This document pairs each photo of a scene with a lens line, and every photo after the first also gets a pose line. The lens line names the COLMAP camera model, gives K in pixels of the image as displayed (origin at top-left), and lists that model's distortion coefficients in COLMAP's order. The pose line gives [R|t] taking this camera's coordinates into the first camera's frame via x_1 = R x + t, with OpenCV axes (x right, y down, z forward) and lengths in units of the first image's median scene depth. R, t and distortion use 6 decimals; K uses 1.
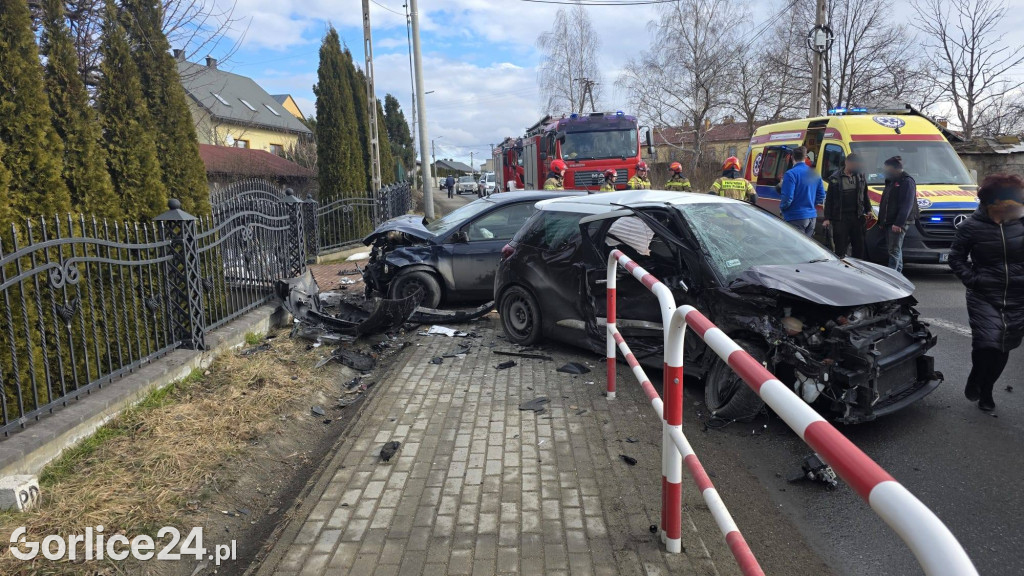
lens RADIAL K [[677.9, 0, 515.6], [0, 677.9, 301.1], [0, 0, 1]] dist [0.077647, -0.055081]
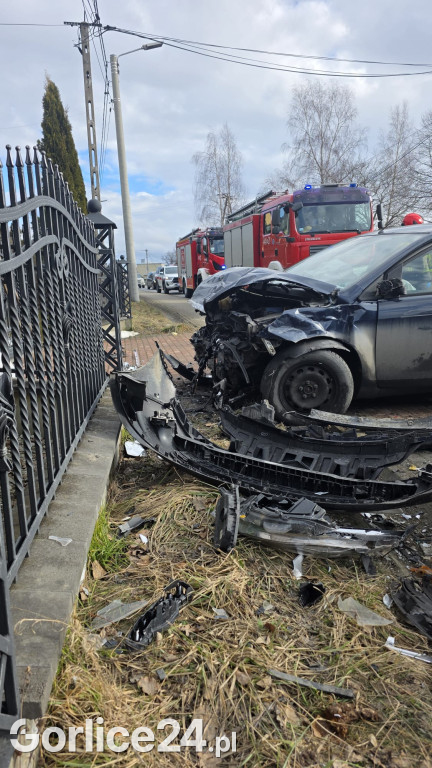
lens RADIAL K [[513.9, 0, 202.7], [0, 513.9, 383.1], [0, 0, 1]] dist [0.104917, -0.129782]
pose [[0.995727, -0.028540, 0.087830, -0.279573], [0.027071, 0.999474, 0.017862, -0.026627], [-0.088293, -0.015408, 0.995975, 0.573320]]
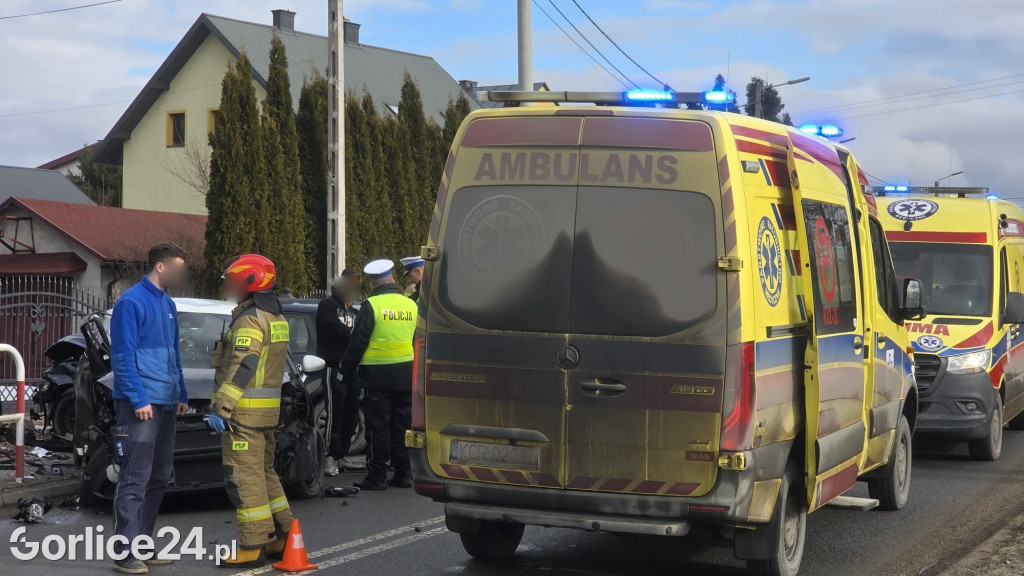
lens RADIAL K [[1965.3, 0, 512.0], [0, 1965.3, 288.0], [0, 0, 1]] dist [-0.432915, 5.262505]
pose [[0.921318, 0.026575, -0.387900, 1.217798], [-0.092812, 0.983852, -0.153038, 0.140738], [0.377569, 0.176998, 0.908908, -0.931008]]
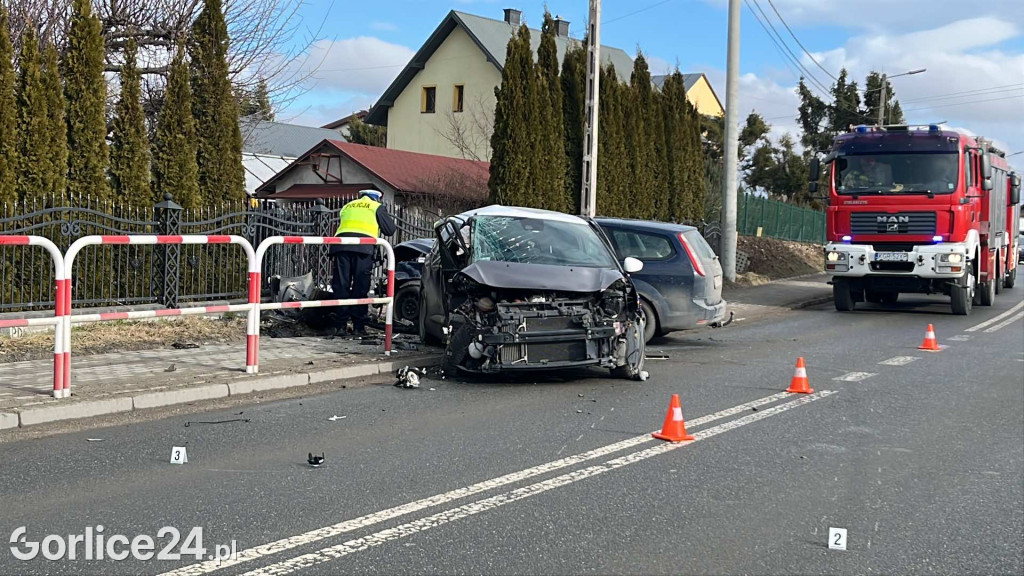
lens RADIAL K [[1442.8, 0, 512.4], [0, 1442.8, 314.7], [0, 0, 1]] dist [0.102997, -0.069002]
pose [[0.879633, 0.083758, -0.468221, 0.962345], [-0.139974, 0.986368, -0.086518, 0.158746], [0.454591, 0.141643, 0.879366, -0.774084]]
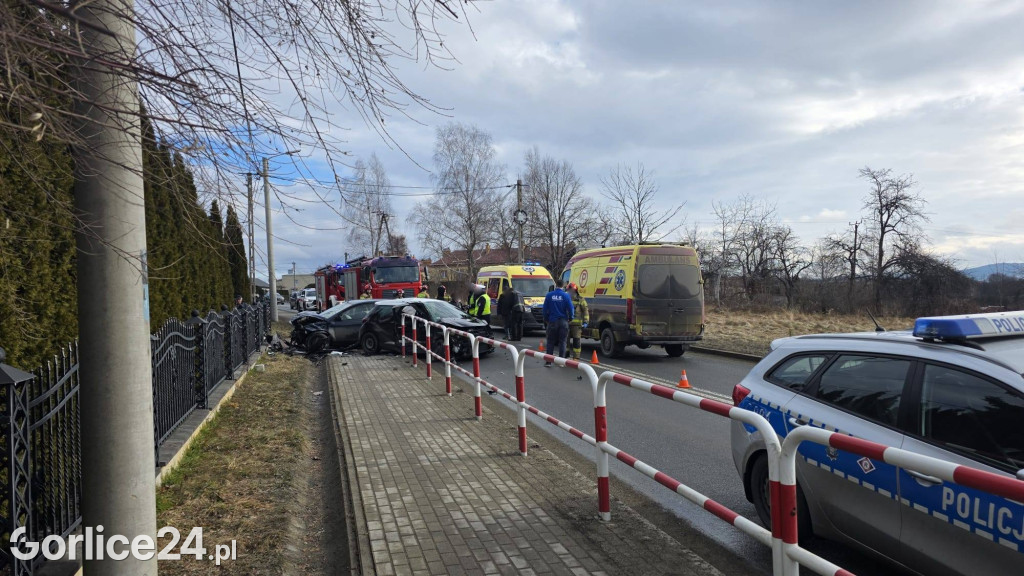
lens RADIAL K [[677.9, 0, 515.6], [0, 677.9, 301.1], [0, 0, 1]] dist [0.077647, -0.055081]
pose [[0.956606, -0.005593, 0.291331, -0.181228], [0.054054, 0.985868, -0.158564, 0.251690], [-0.286327, 0.167431, 0.943390, -1.400683]]
